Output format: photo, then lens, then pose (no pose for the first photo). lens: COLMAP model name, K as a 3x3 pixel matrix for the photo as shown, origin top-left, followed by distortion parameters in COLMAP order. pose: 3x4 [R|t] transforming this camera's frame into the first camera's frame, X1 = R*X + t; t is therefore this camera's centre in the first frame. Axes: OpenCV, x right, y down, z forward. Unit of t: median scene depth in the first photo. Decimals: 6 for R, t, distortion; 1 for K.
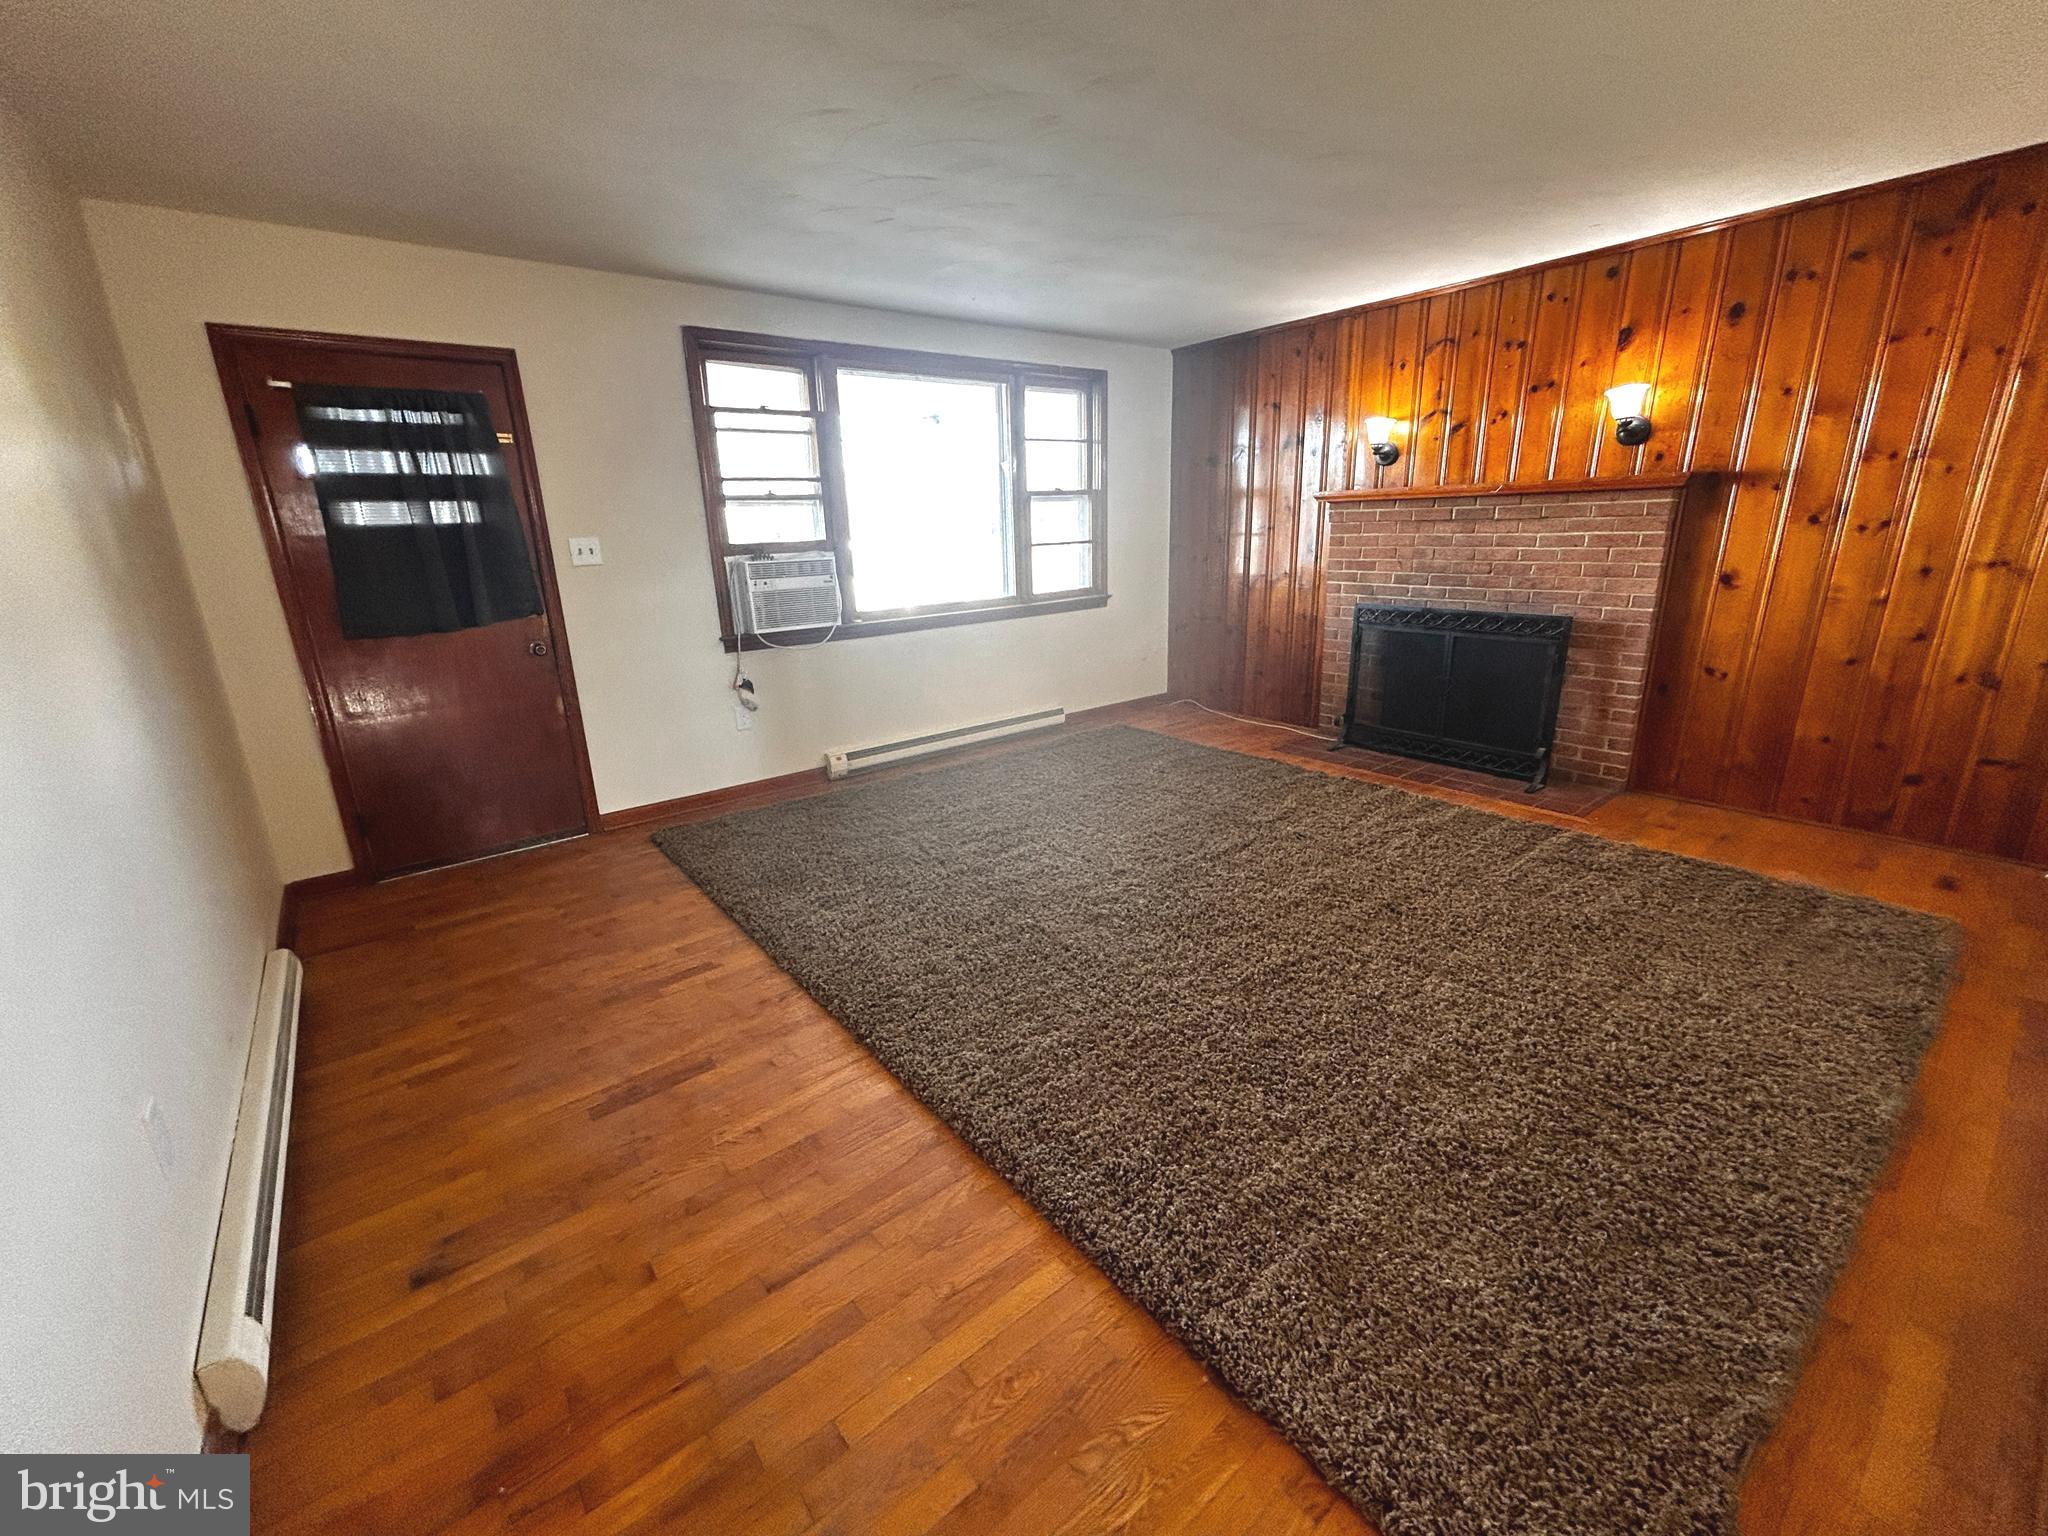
lens RADIAL K [[831.2, 0, 1016.9], [0, 831.2, 765.0], [0, 0, 1]] dist [-0.003137, 0.002977]
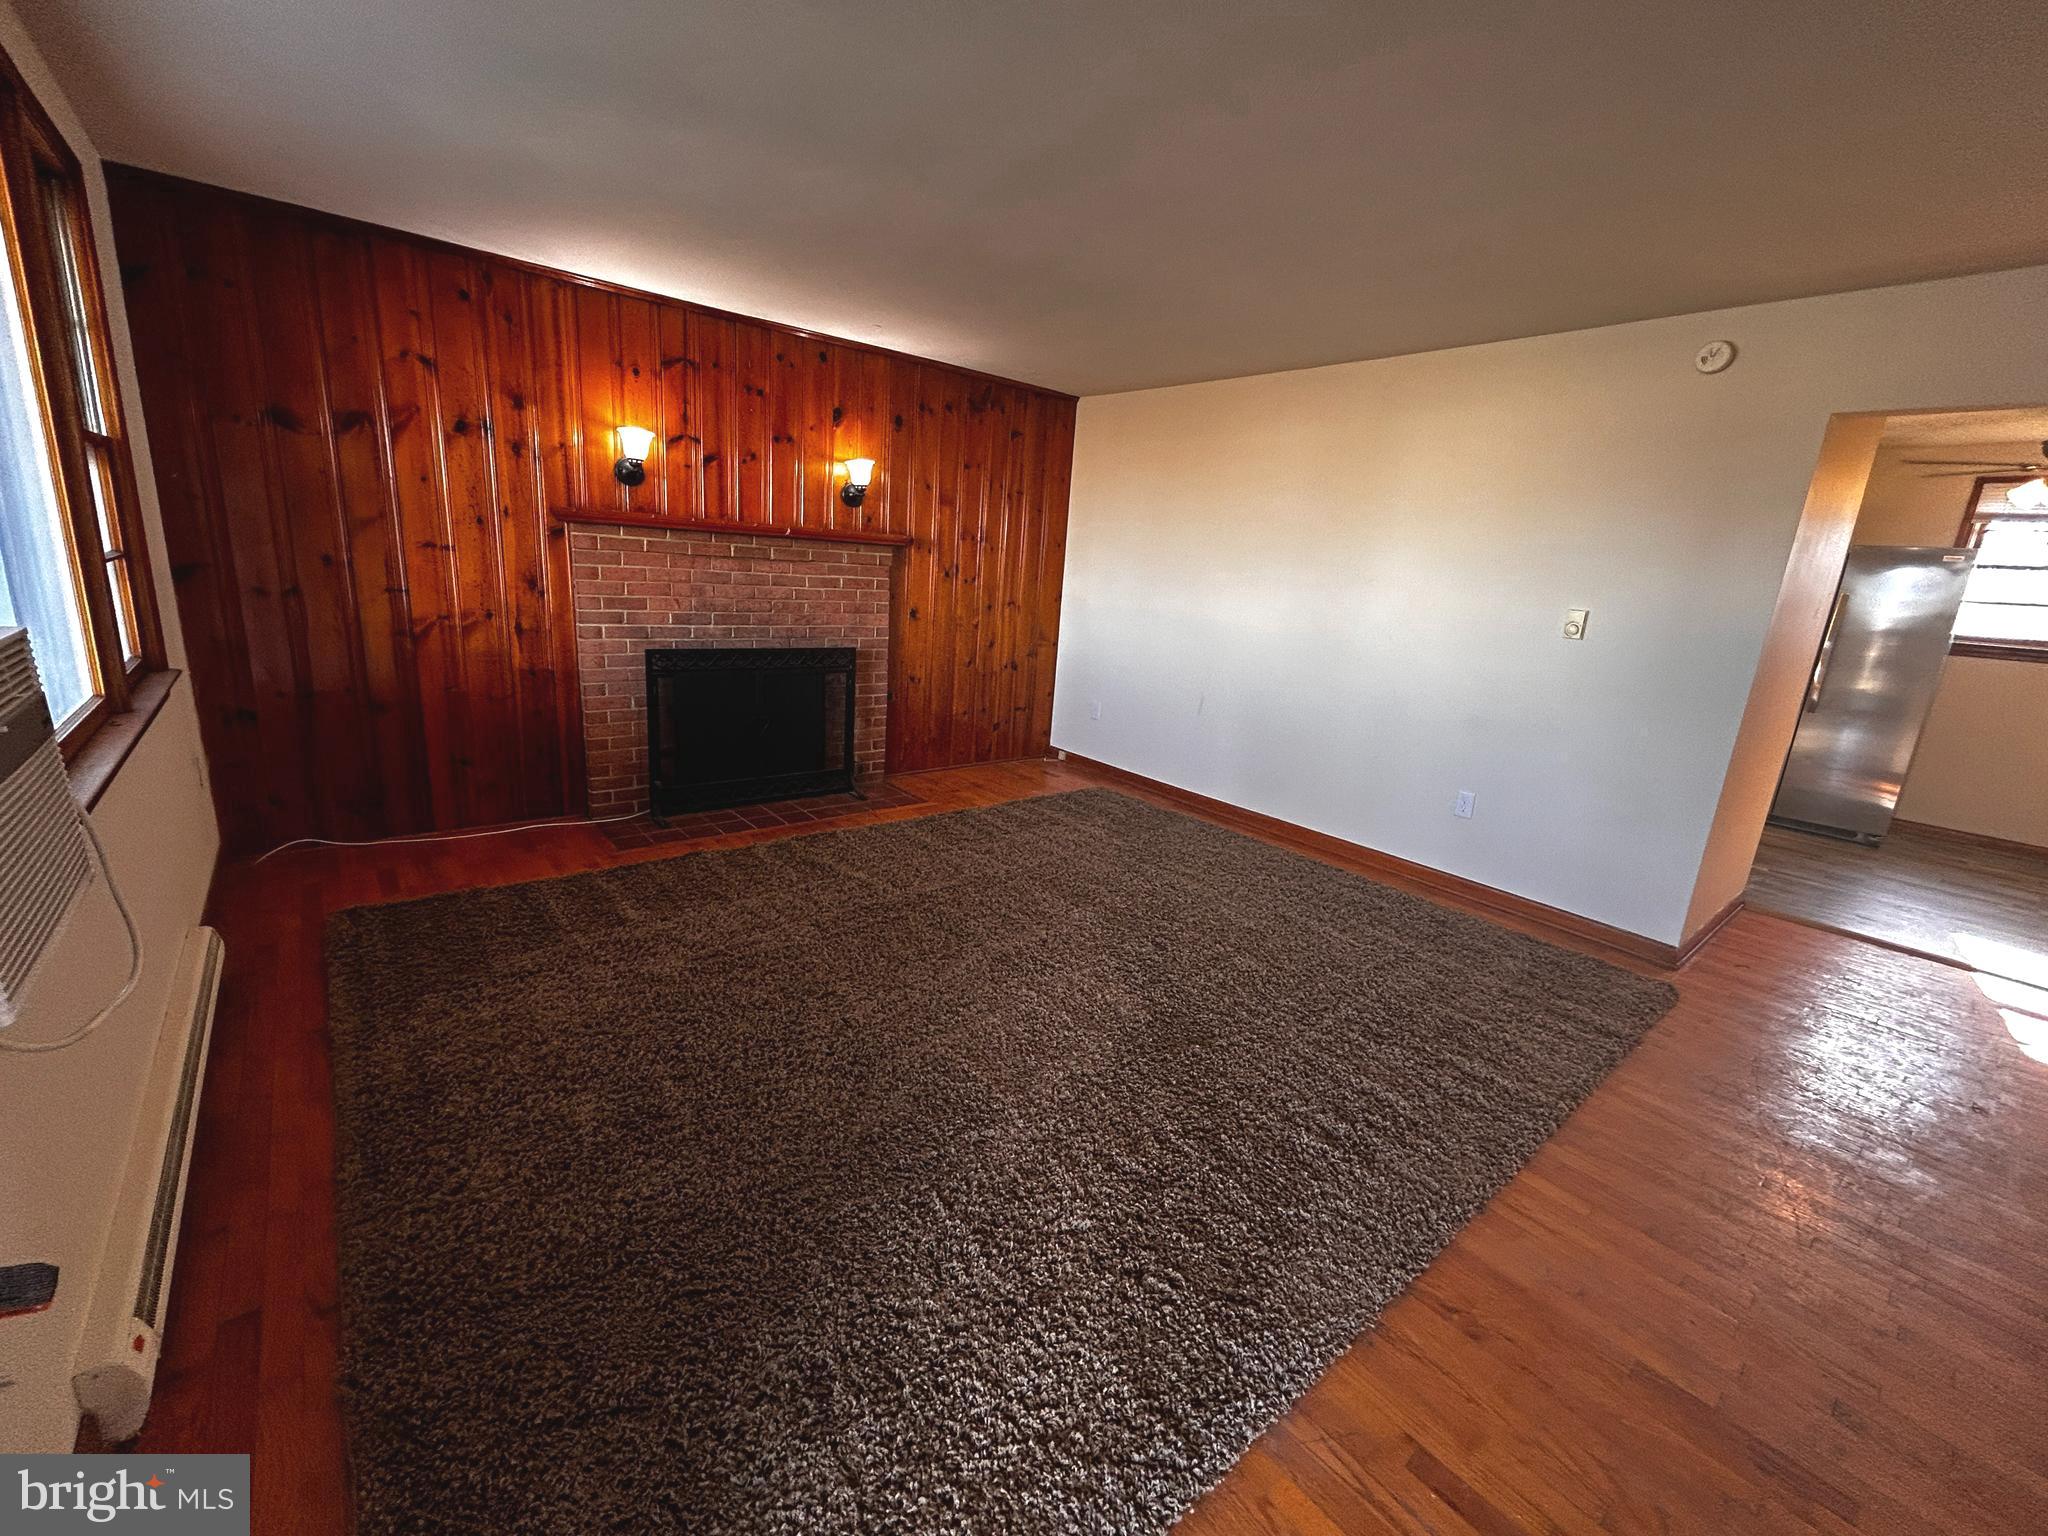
lens RADIAL K [[831.2, 0, 1016.9], [0, 831.2, 765.0], [0, 0, 1]] dist [-0.003137, 0.002977]
pose [[-0.014903, -0.208938, 0.977815, -0.522787], [0.219263, 0.953439, 0.207071, -0.212091], [-0.975552, 0.217484, 0.031603, 0.772318]]
